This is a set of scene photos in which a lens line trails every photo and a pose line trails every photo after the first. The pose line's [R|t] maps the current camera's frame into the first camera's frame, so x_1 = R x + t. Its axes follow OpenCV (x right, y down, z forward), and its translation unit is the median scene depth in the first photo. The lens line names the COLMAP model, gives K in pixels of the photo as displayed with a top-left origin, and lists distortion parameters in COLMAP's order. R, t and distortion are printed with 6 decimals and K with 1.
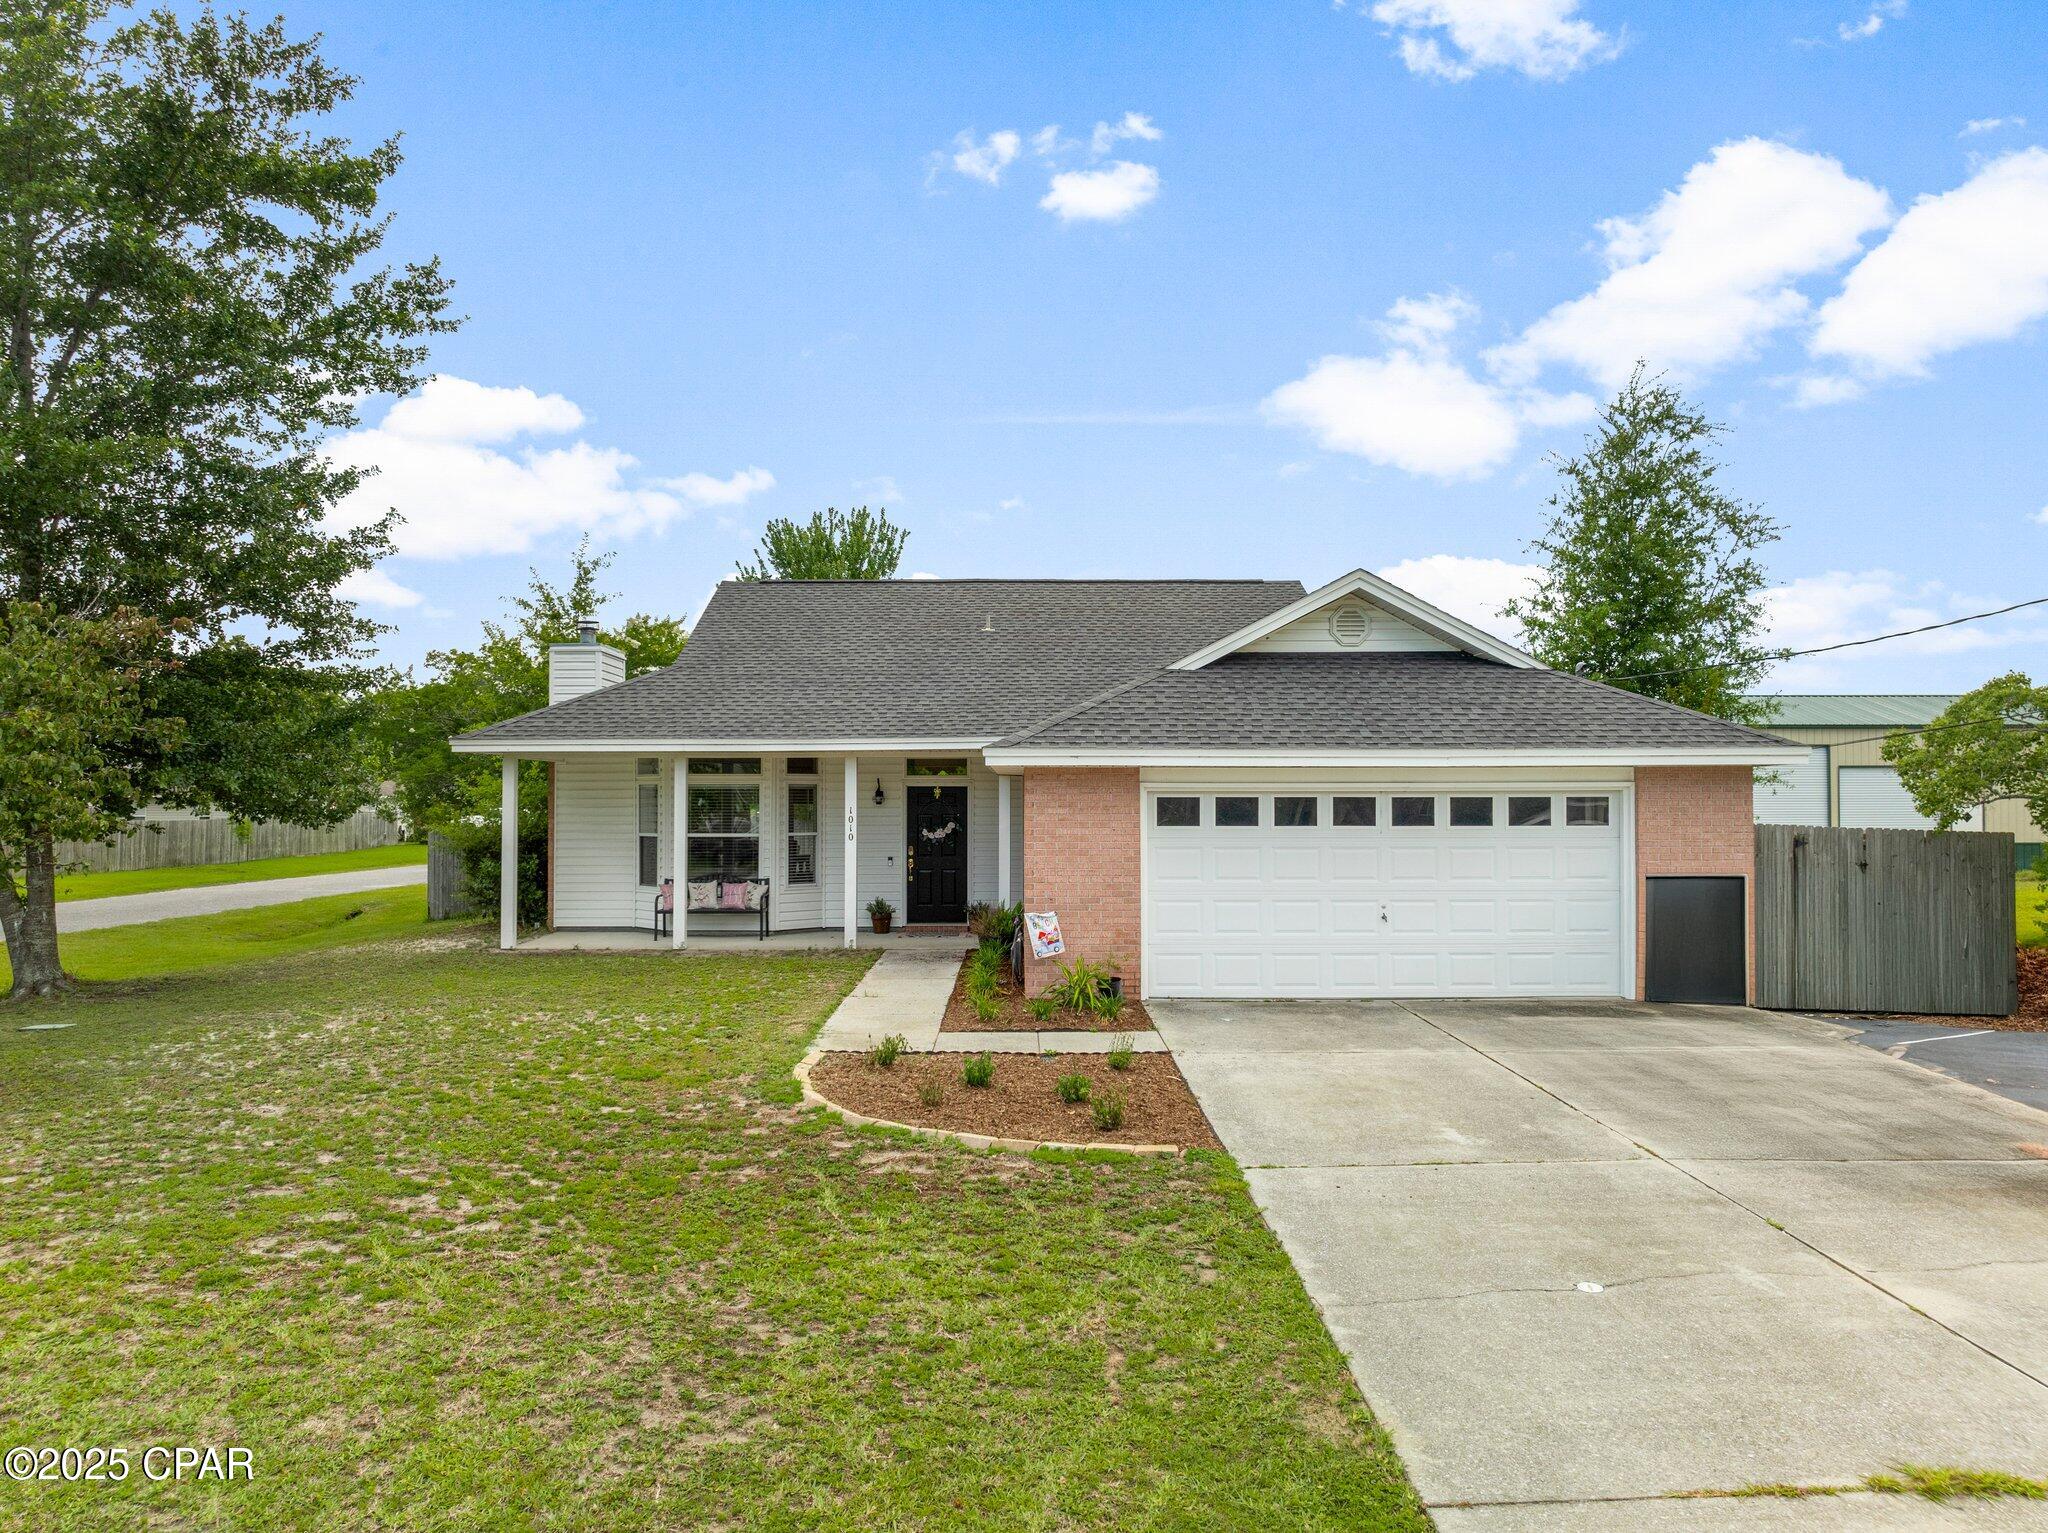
lens RADIAL K [[1445.1, 0, 1024.0], [0, 1445.1, 766.5], [0, 0, 1]] dist [-0.058096, 0.028629]
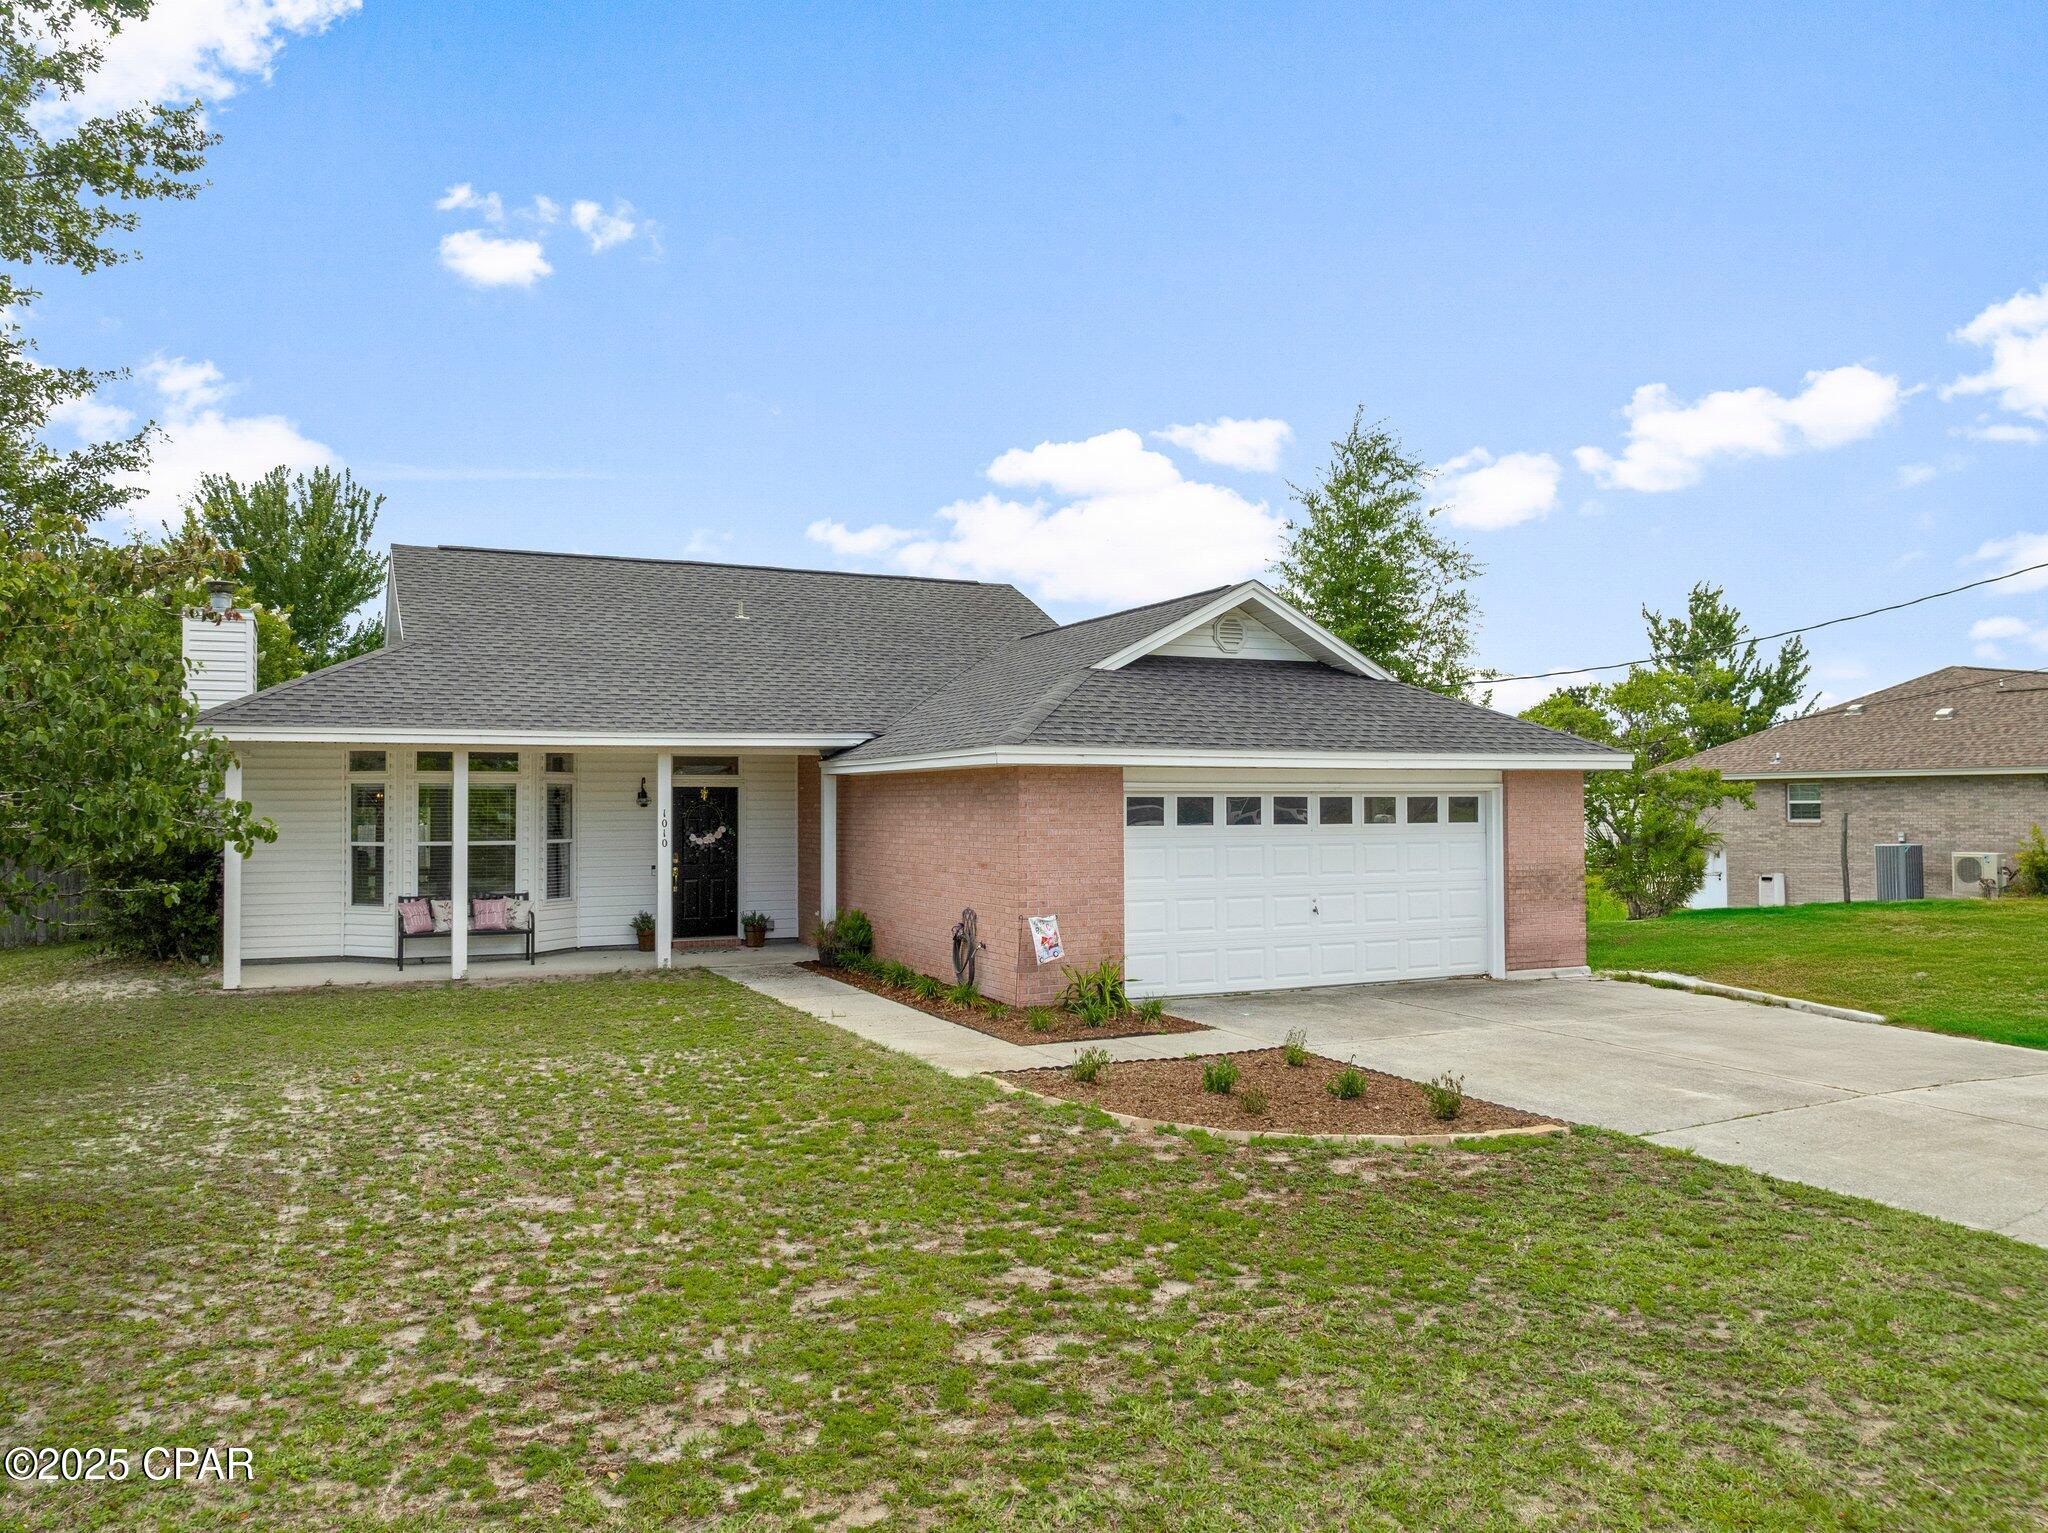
lens RADIAL K [[1468.3, 0, 1024.0], [0, 1468.3, 766.5], [0, 0, 1]] dist [-0.059529, 0.039194]
pose [[0.903702, 0.009098, 0.428065, -0.363671], [-0.007553, 0.999957, -0.005309, 0.005609], [-0.428095, 0.001564, 0.903732, 0.105578]]
